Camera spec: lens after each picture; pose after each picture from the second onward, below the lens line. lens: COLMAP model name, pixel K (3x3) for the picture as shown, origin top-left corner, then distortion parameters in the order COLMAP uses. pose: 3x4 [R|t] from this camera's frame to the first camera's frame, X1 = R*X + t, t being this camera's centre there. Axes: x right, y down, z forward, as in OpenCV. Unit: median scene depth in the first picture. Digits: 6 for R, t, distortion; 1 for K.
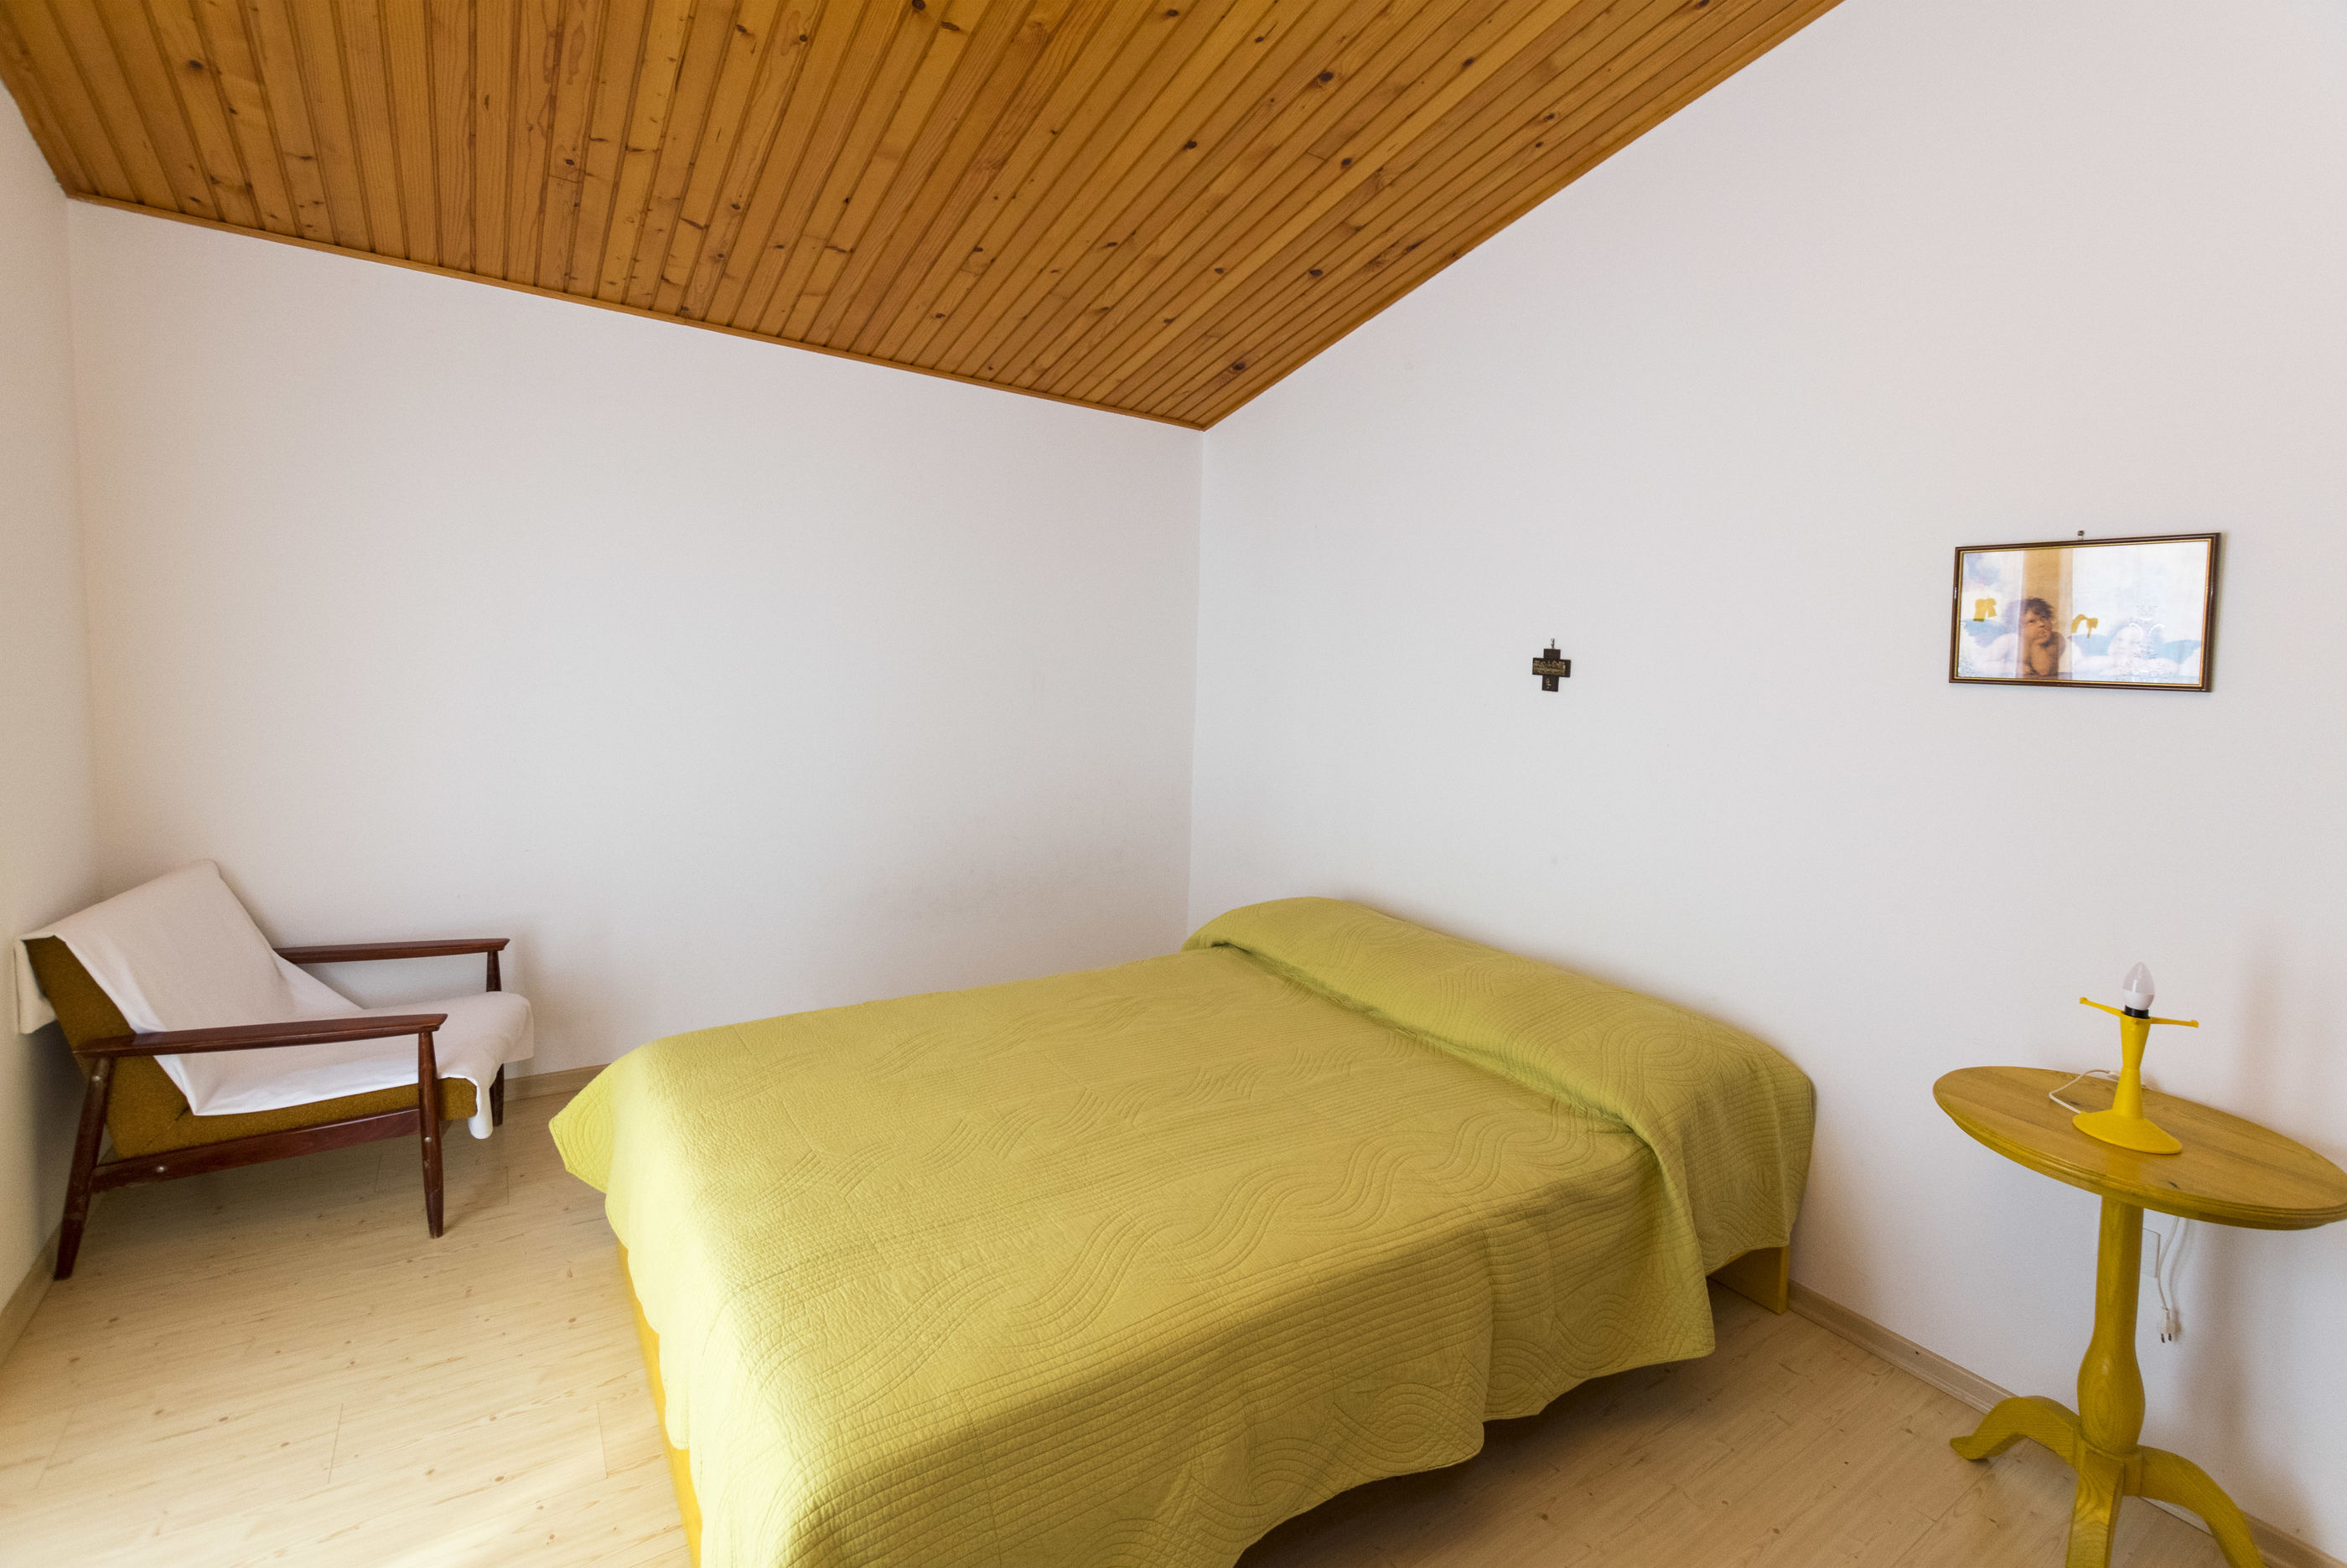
lens RADIAL K [[1029.2, 0, 1178.4], [0, 1029.2, 715.7], [0, 0, 1]] dist [-0.000571, -0.000292]
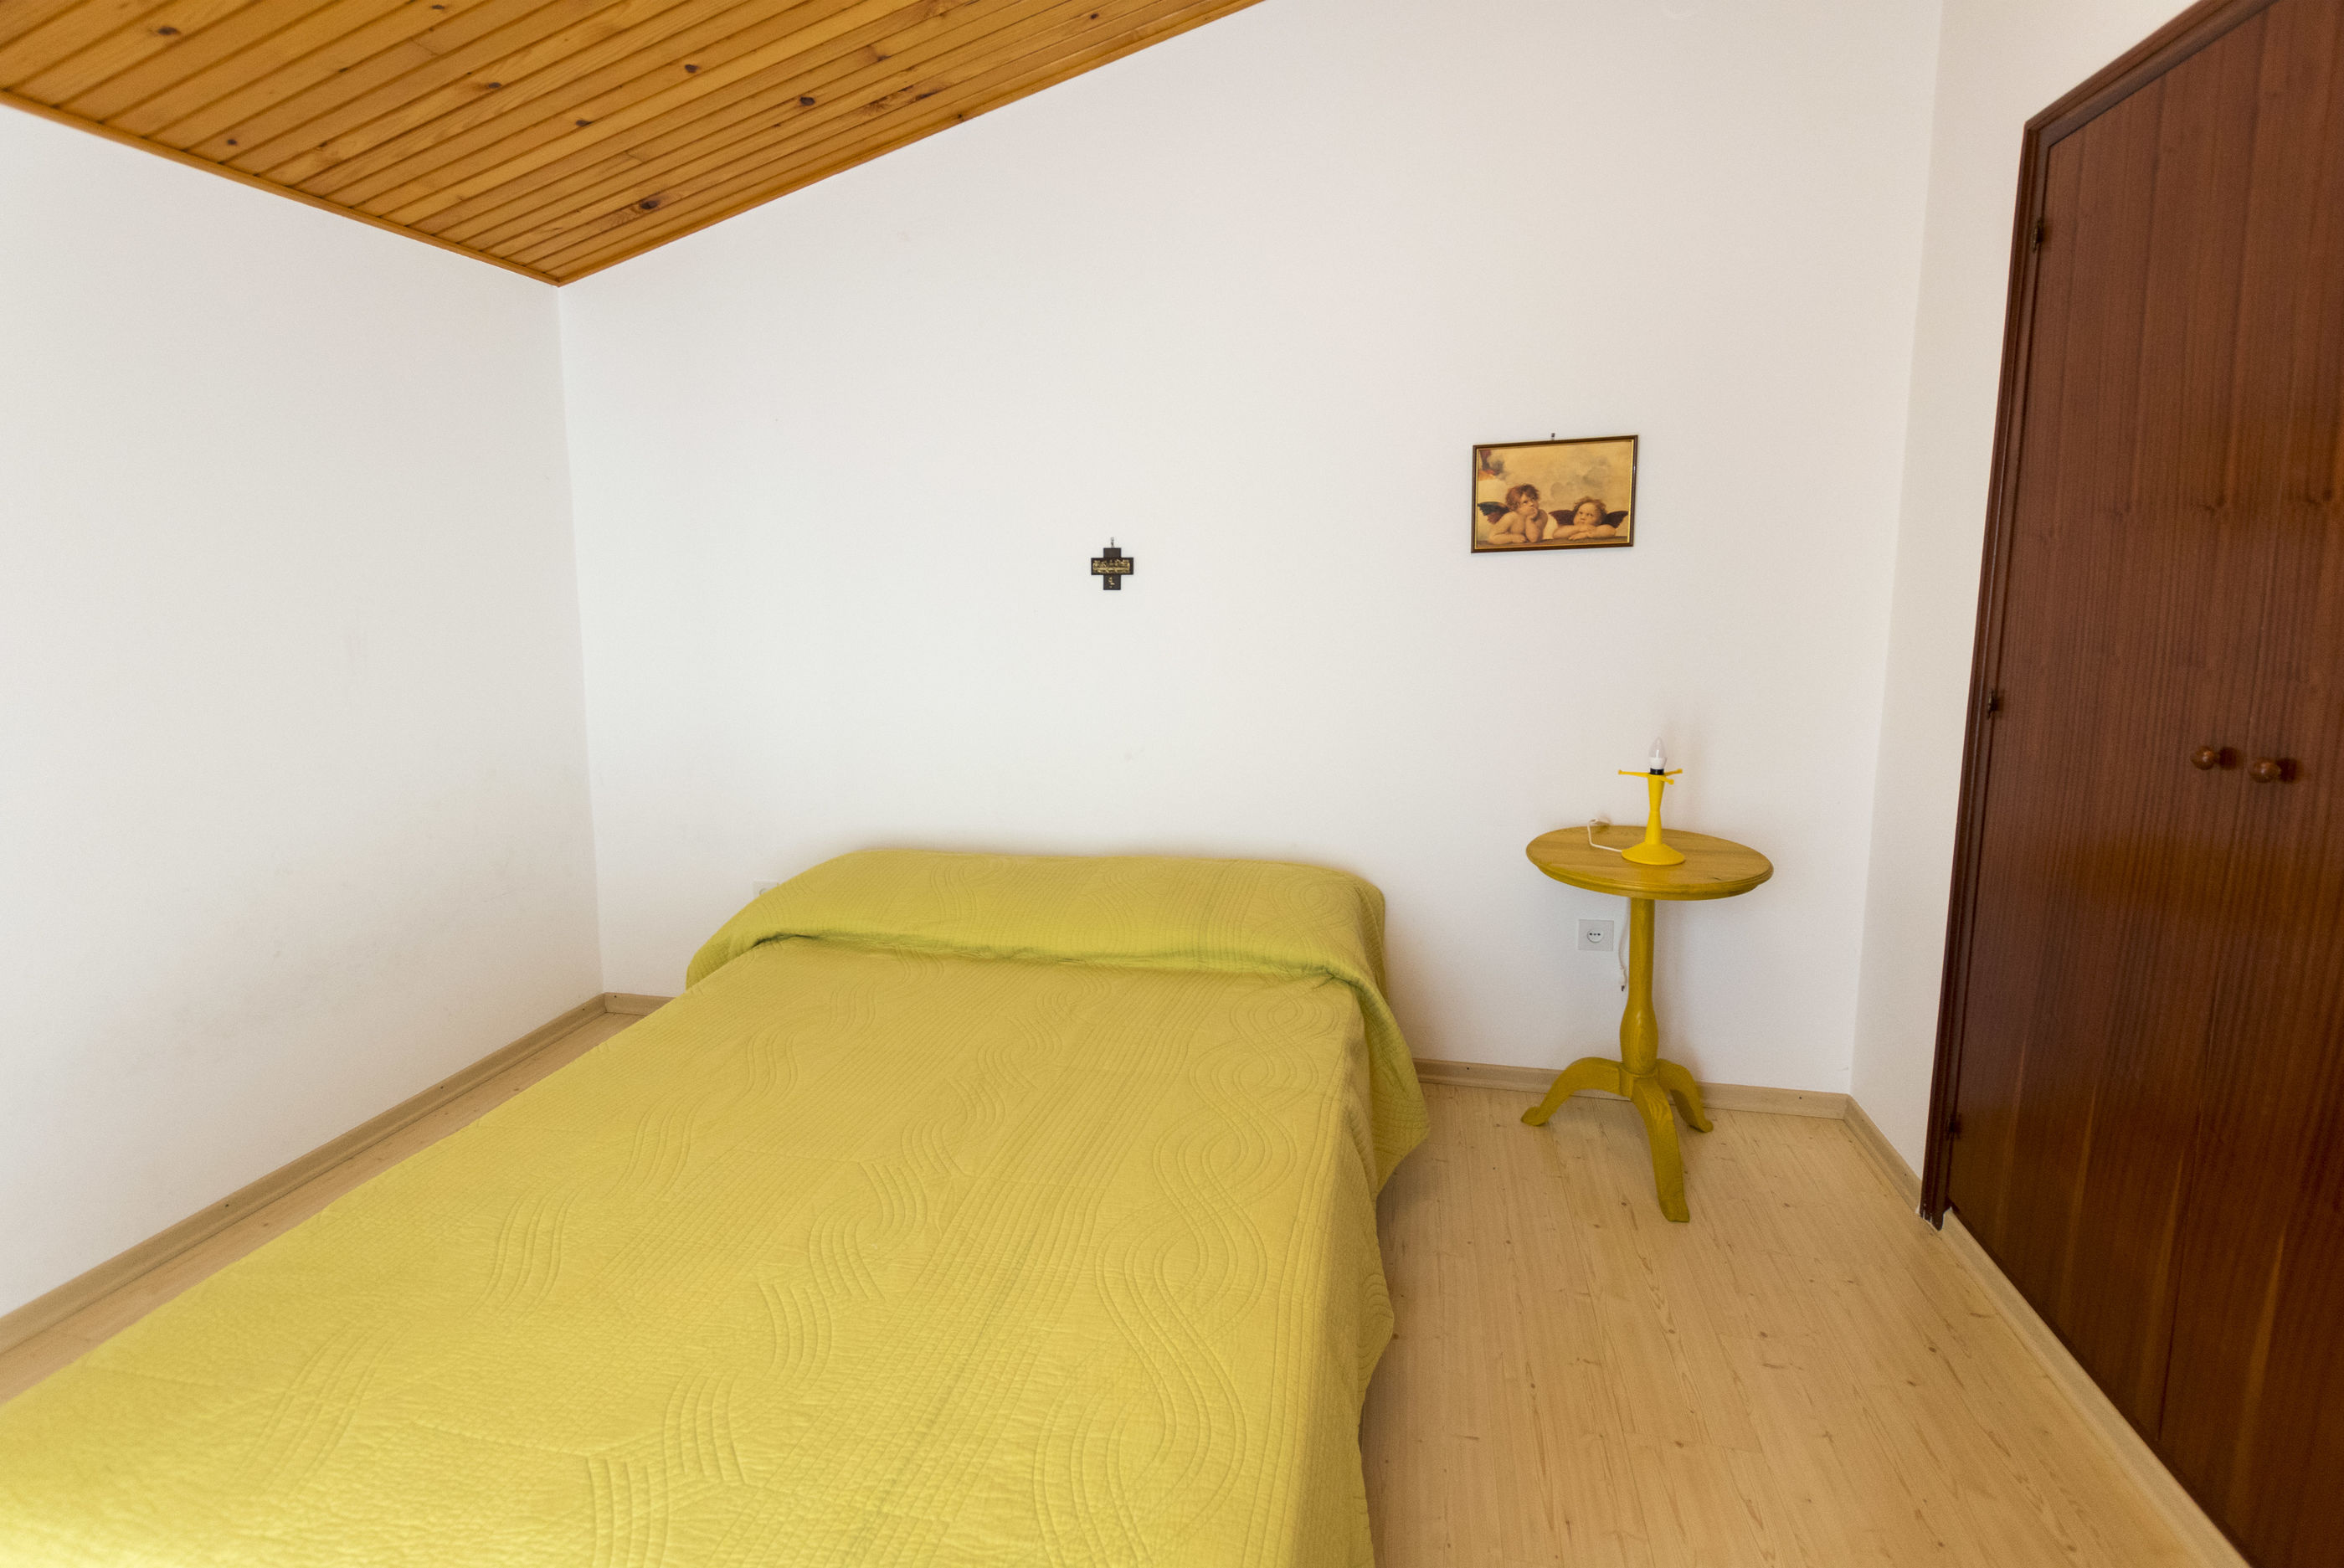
lens RADIAL K [[1038.9, 0, 1181.2], [0, 1038.9, 681.3], [0, 0, 1]] dist [-0.002123, -0.003240]
pose [[0.729458, -0.141060, 0.669323, -0.282716], [0.106149, 0.989996, 0.092956, -0.023270], [-0.675740, 0.003240, 0.737133, 0.212421]]
